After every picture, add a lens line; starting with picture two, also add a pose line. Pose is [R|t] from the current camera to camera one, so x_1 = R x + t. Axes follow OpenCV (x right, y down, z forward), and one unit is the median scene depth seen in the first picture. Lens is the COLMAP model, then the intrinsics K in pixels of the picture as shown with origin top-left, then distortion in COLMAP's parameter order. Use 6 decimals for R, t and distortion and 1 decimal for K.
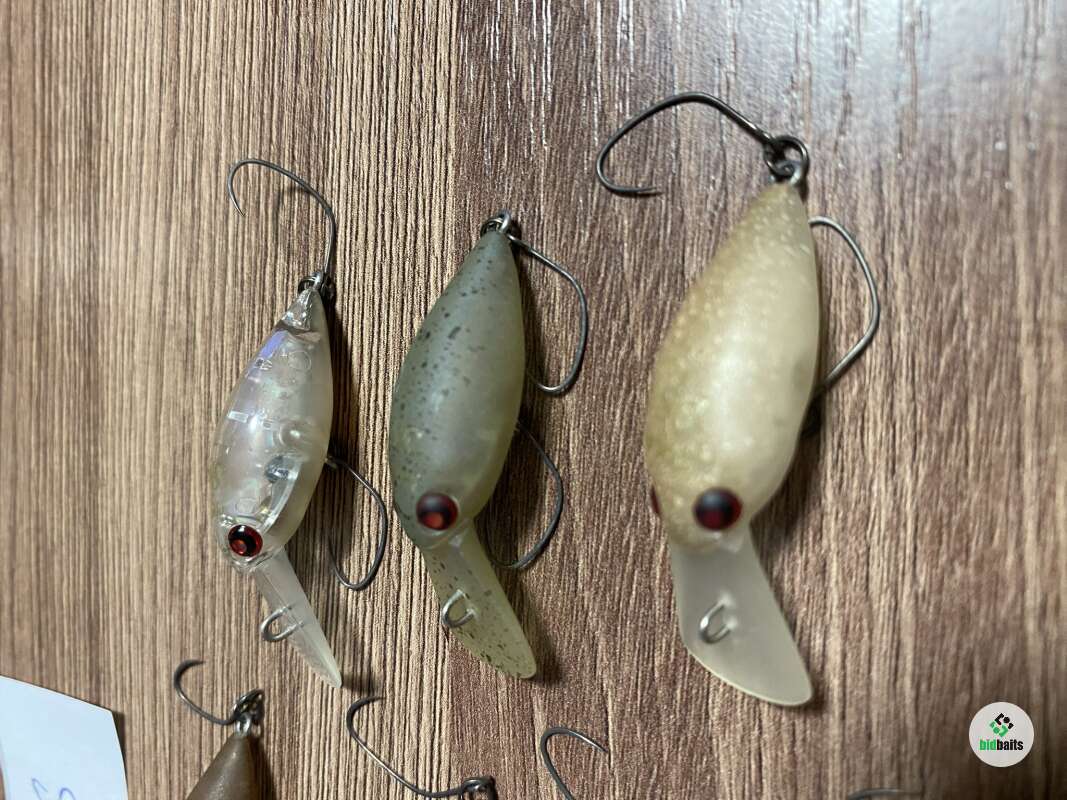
lens RADIAL K [[838.8, 0, 523.1], [0, 838.8, 397.4], [0, 0, 1]] dist [-0.036838, -0.005688]
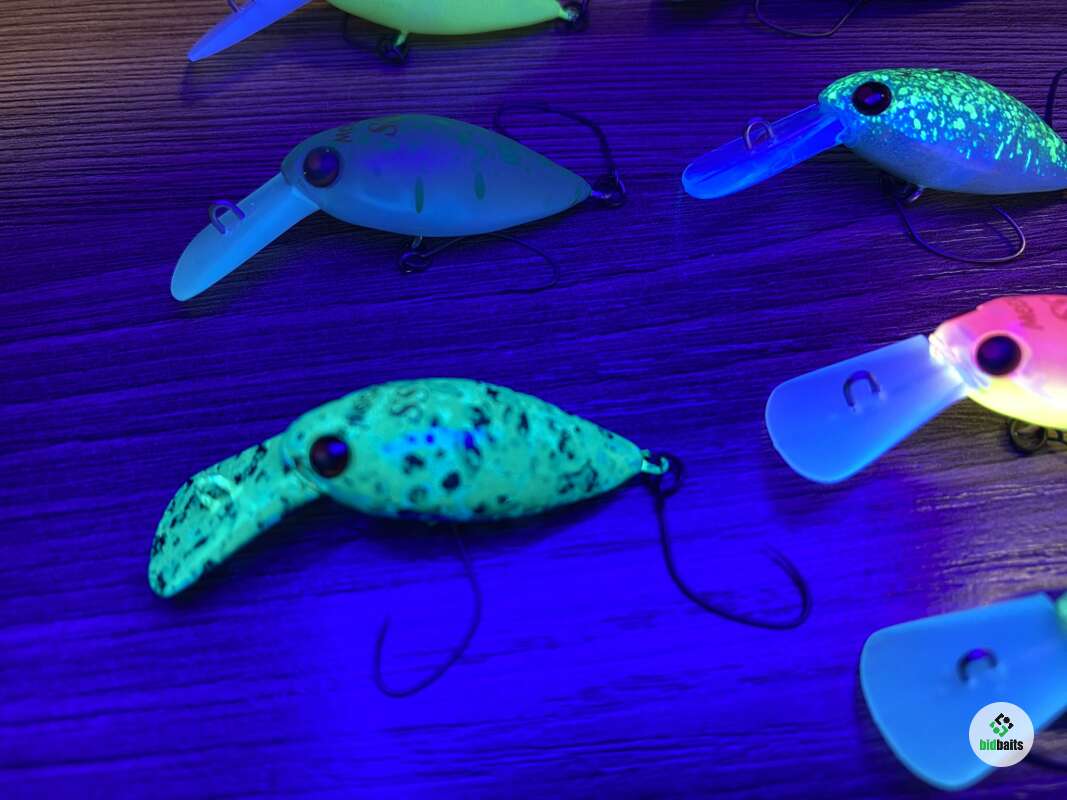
lens RADIAL K [[838.8, 0, 520.4], [0, 838.8, 414.9], [0, 0, 1]] dist [-0.036838, -0.005688]
pose [[0.086696, 0.995643, 0.034323, 0.134055], [-0.993119, 0.089096, -0.076007, 1.249291], [-0.078734, -0.027498, 0.996516, 0.020829]]
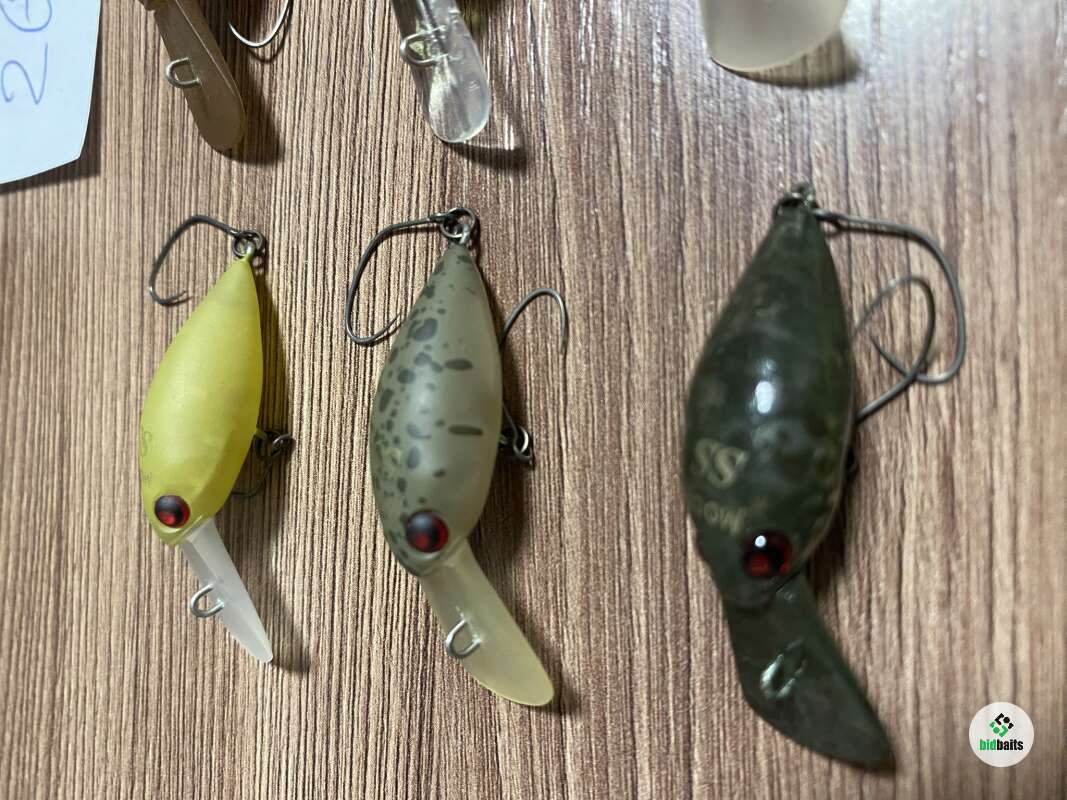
lens RADIAL K [[838.8, 0, 528.6], [0, 838.8, 403.6], [0, 0, 1]] dist [-0.036838, -0.005688]
pose [[0.999619, 0.007572, 0.026541, -0.033472], [-0.007095, 0.999812, -0.018018, 1.255080], [-0.026673, 0.017823, 0.999485, 0.104446]]
